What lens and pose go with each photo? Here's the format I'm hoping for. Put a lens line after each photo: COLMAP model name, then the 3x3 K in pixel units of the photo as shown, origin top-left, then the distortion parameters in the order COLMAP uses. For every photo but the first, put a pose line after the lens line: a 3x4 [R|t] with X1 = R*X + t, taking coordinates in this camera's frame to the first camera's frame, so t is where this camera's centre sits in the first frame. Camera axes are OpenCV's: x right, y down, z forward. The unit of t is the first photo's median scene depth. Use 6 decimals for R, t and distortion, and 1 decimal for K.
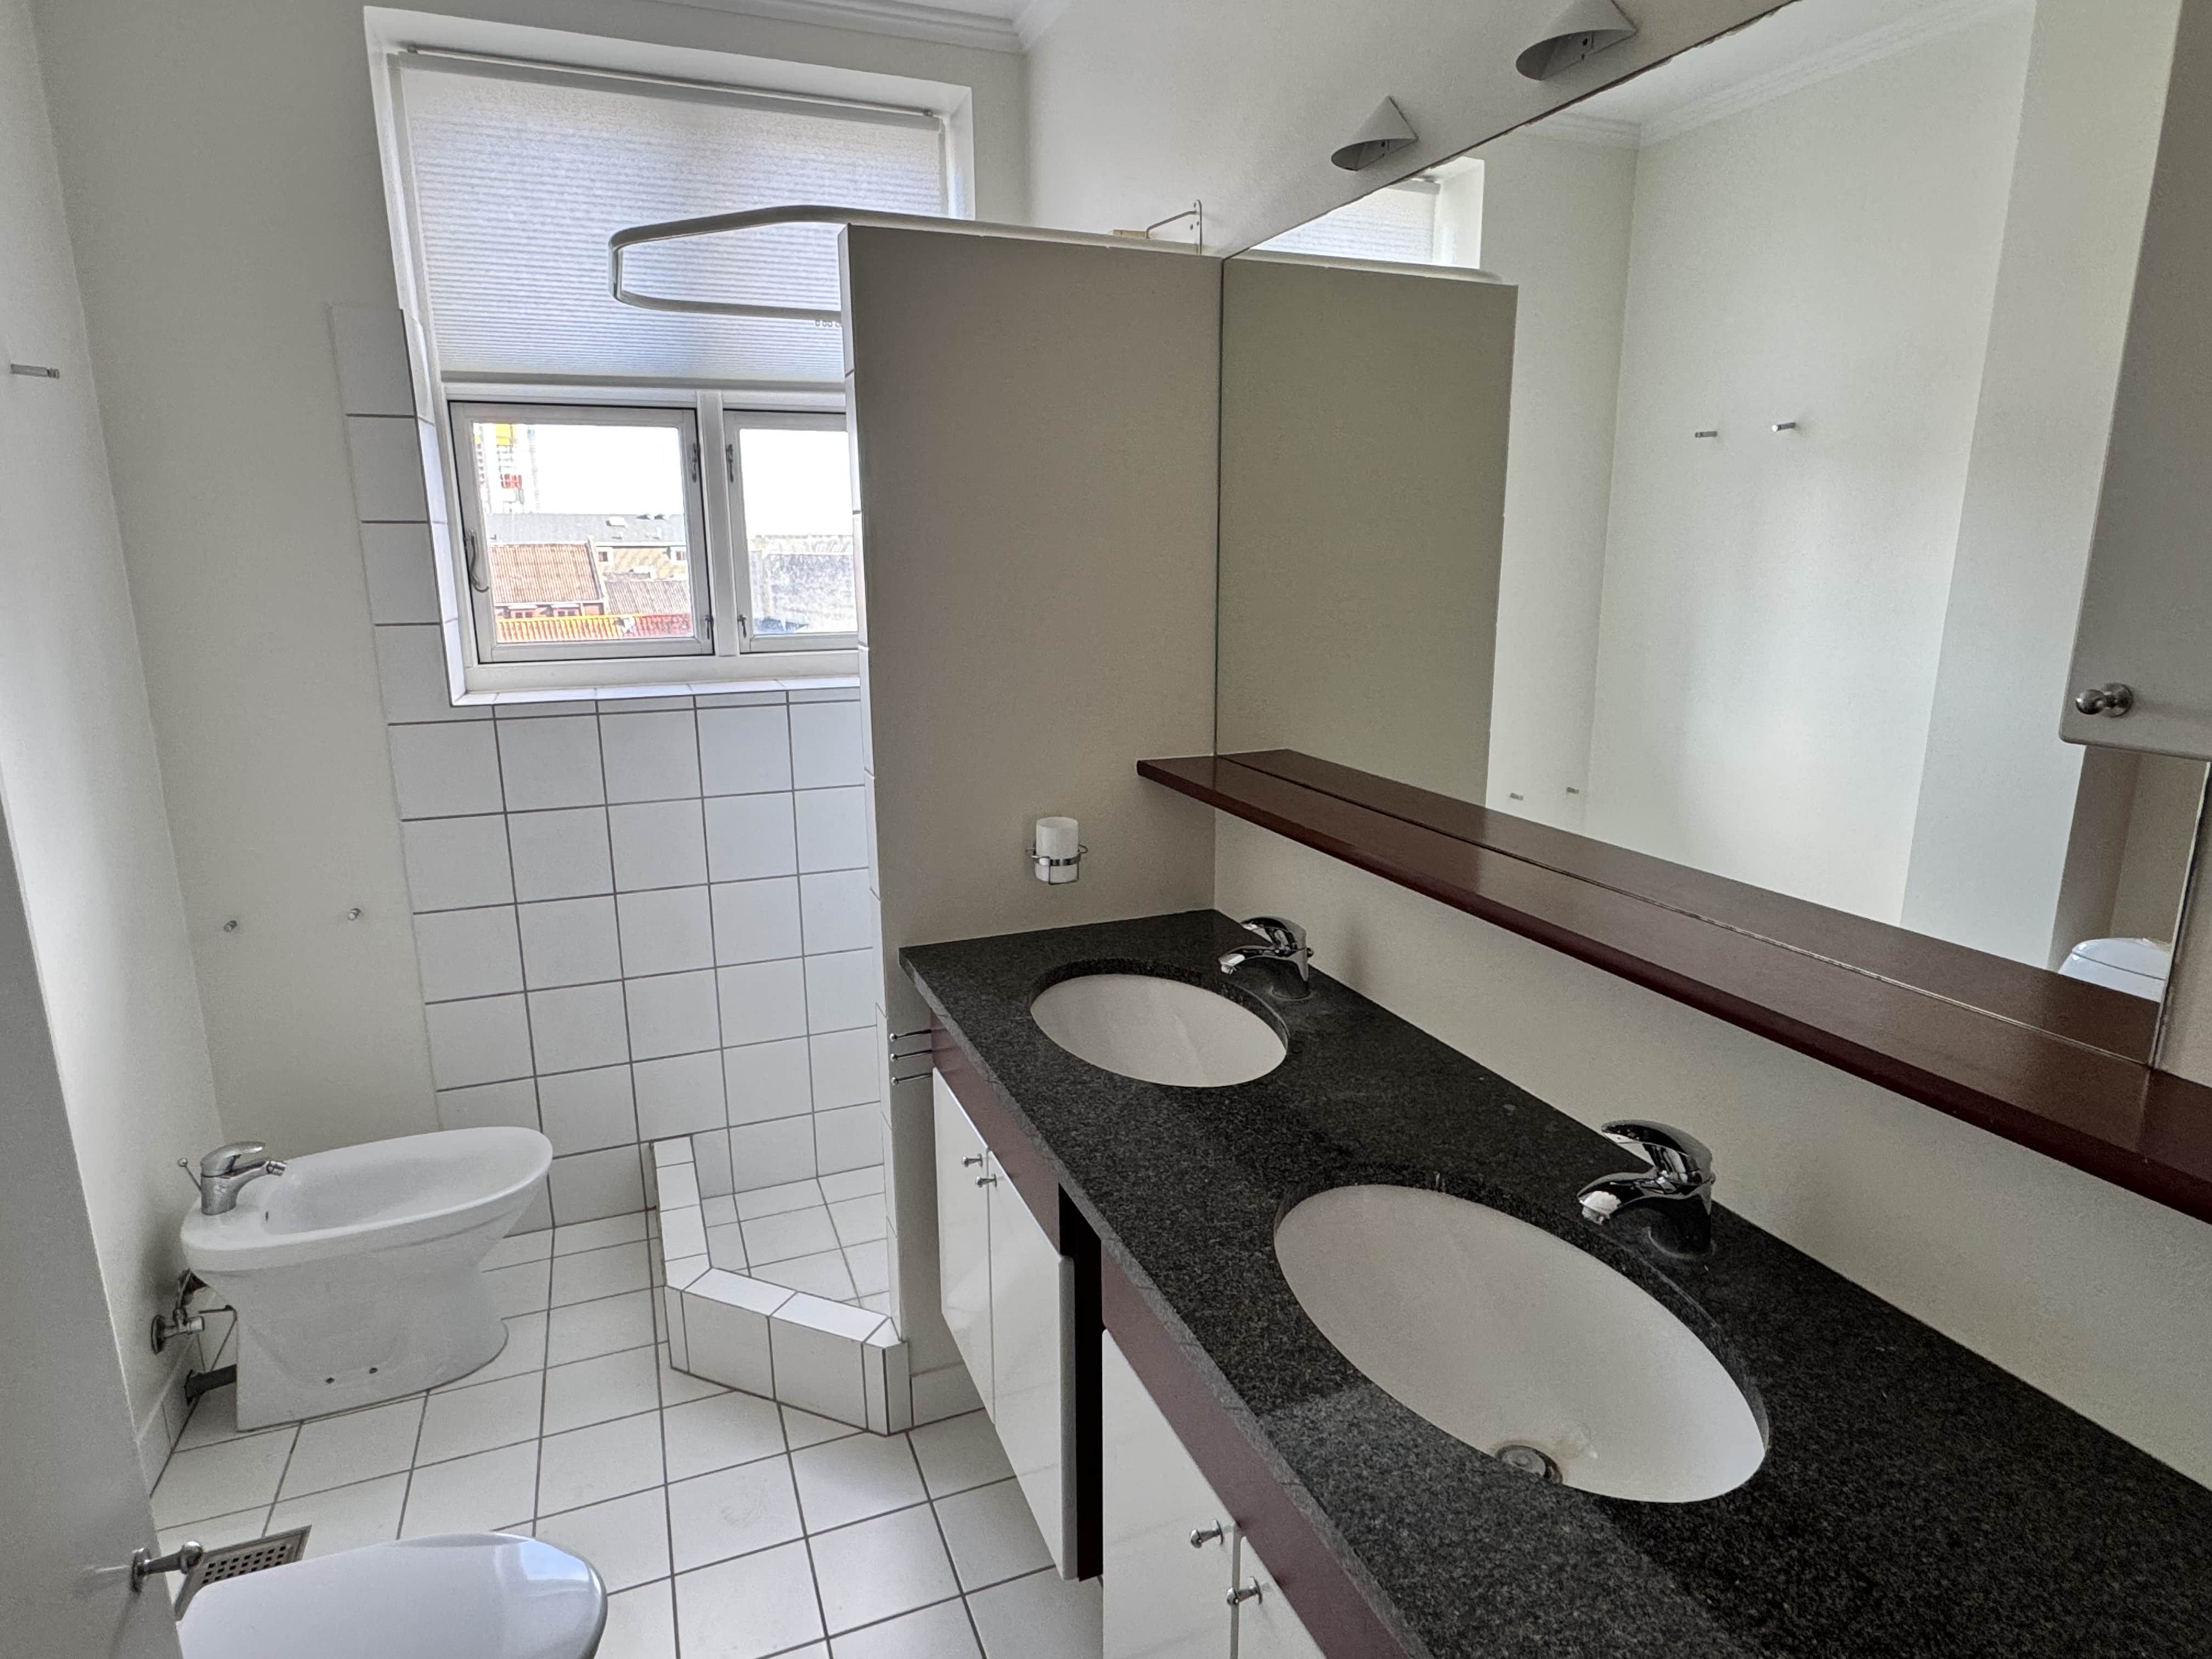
lens RADIAL K [[1214.4, 0, 1101.9], [0, 1214.4, 823.9], [0, 0, 1]] dist [-0.003405, -0.002234]
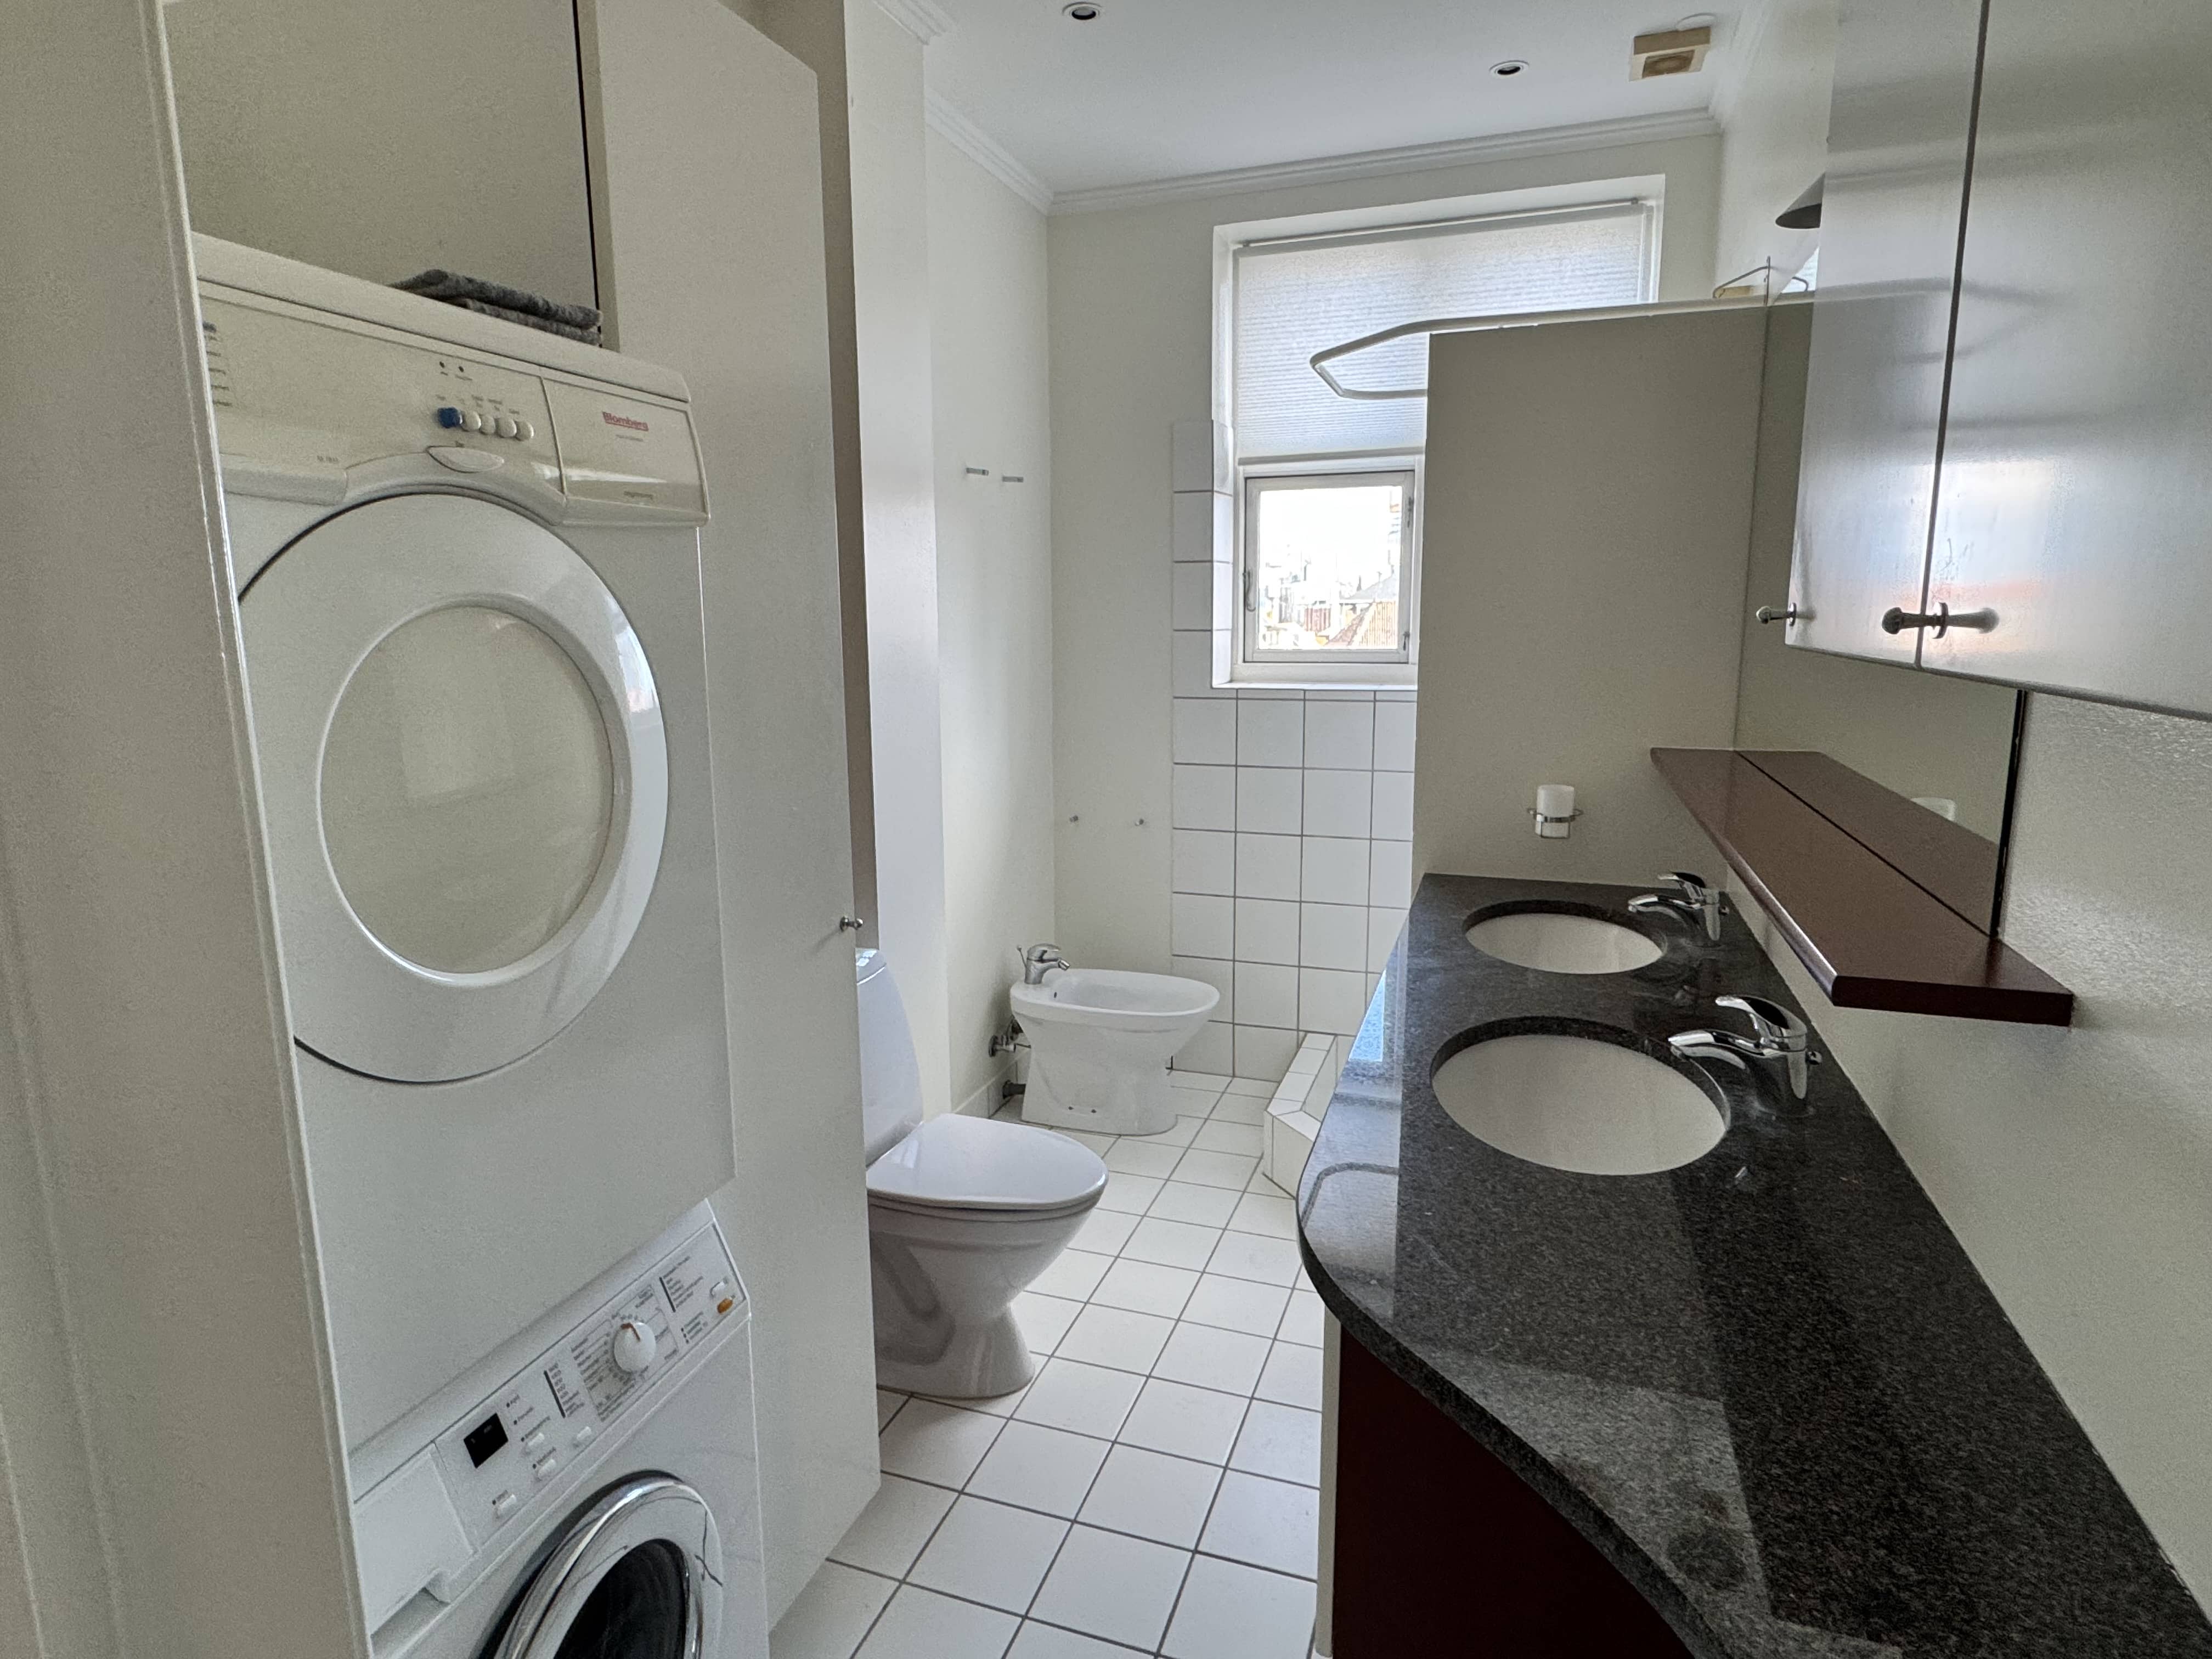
lens RADIAL K [[1222.4, 0, 1104.5], [0, 1222.4, 832.3], [0, 0, 1]] dist [-0.010296, 0.002041]
pose [[0.747968, 0.115955, -0.653528, 0.344104], [-0.142447, 0.989723, 0.012574, 0.074060], [0.648269, 0.083688, 0.756798, -0.172933]]
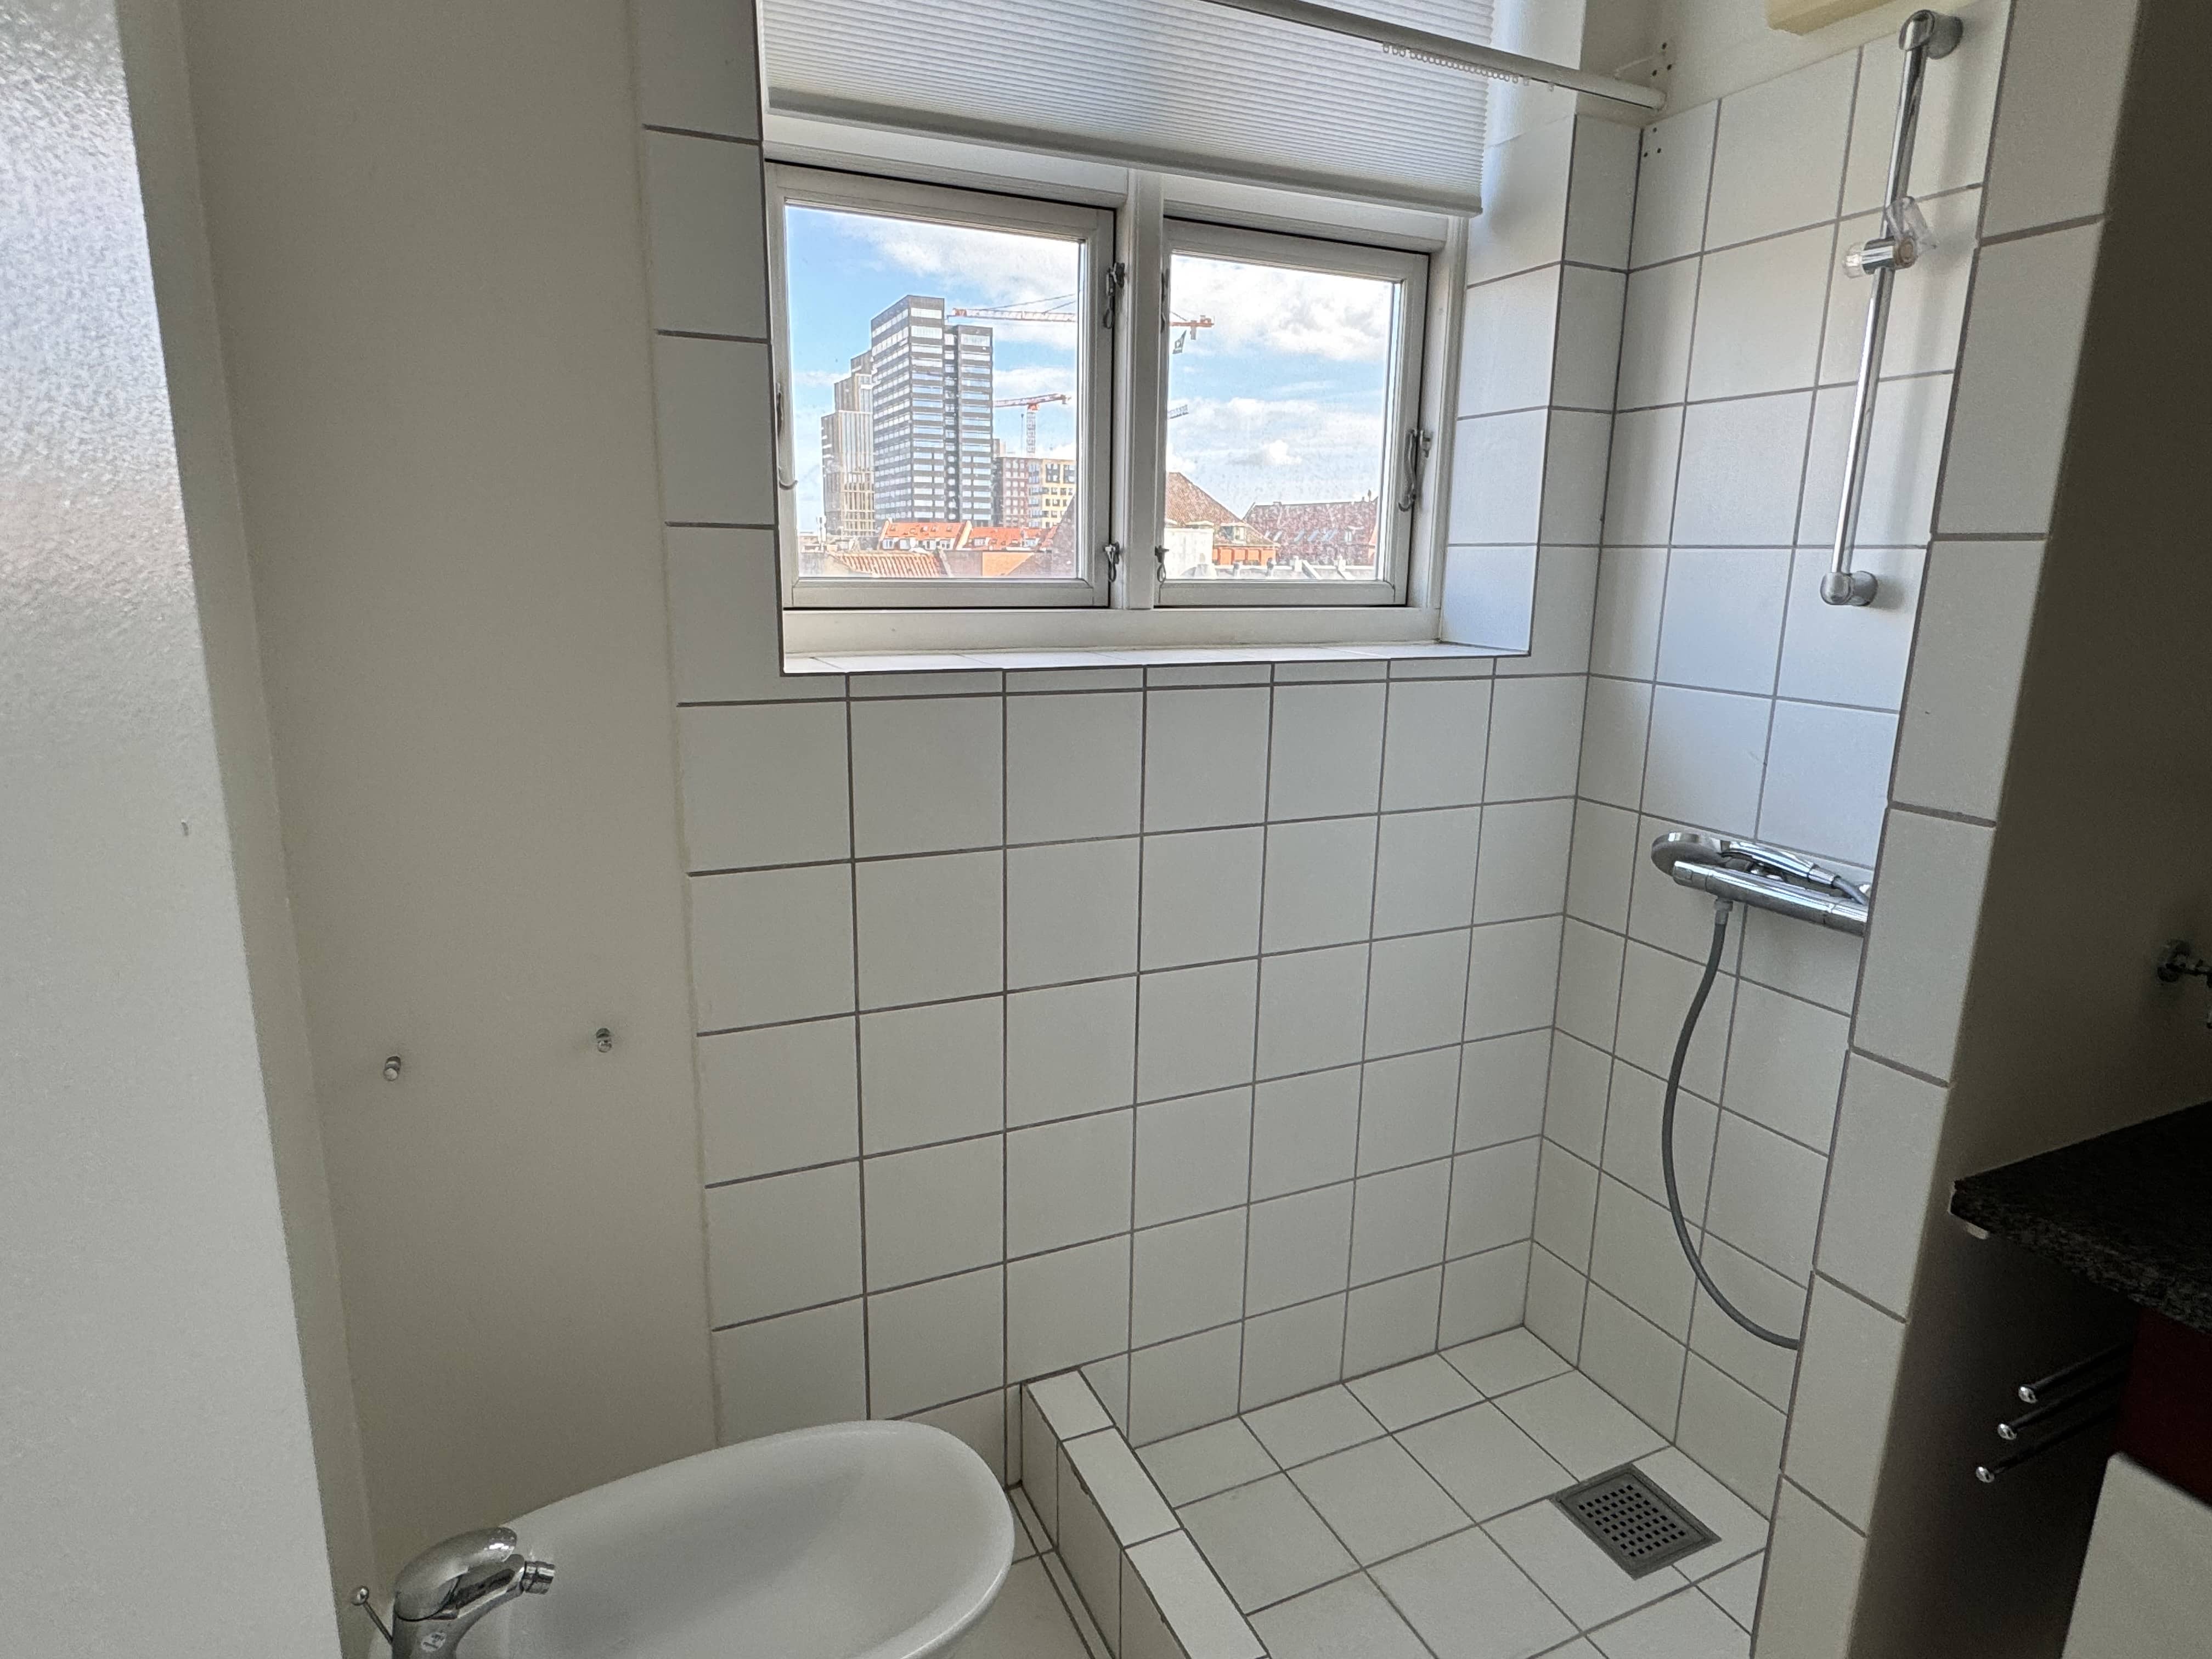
lens RADIAL K [[1225.8, 0, 1098.8], [0, 1225.8, 822.5], [0, 0, 1]] dist [0.001312, -0.000019]
pose [[0.999026, 0.011704, 0.042543, -0.413653], [-0.011454, 0.999916, -0.006122, -0.025881], [-0.042611, 0.005629, 0.999076, 0.419387]]
